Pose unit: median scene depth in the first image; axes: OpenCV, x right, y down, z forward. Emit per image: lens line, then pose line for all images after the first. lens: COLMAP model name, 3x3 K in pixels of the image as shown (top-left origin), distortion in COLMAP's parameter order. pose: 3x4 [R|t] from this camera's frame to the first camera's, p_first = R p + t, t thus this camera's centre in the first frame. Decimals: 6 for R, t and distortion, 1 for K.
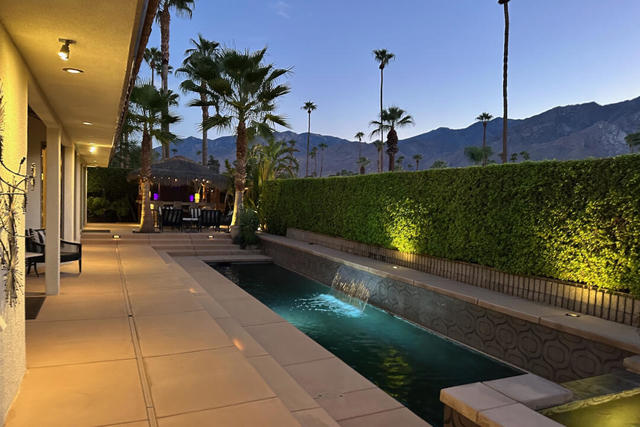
lens RADIAL K [[445.3, 0, 320.0], [0, 445.3, 213.5], [0, 0, 1]] dist [0.005874, 0.000190]
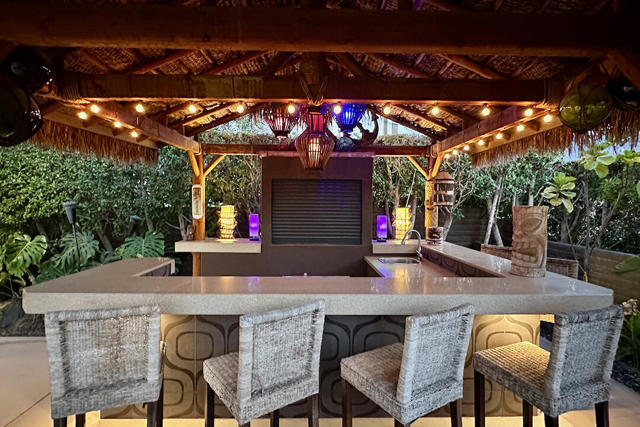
lens RADIAL K [[358.3, 0, 320.0], [0, 358.3, 213.5], [0, 0, 1]] dist [-0.000089, -0.000177]
pose [[0.913454, -0.021215, -0.406389, -0.235669], [0.020451, 0.999771, -0.006223, -0.041227], [0.406428, -0.002626, 0.913679, 0.791764]]
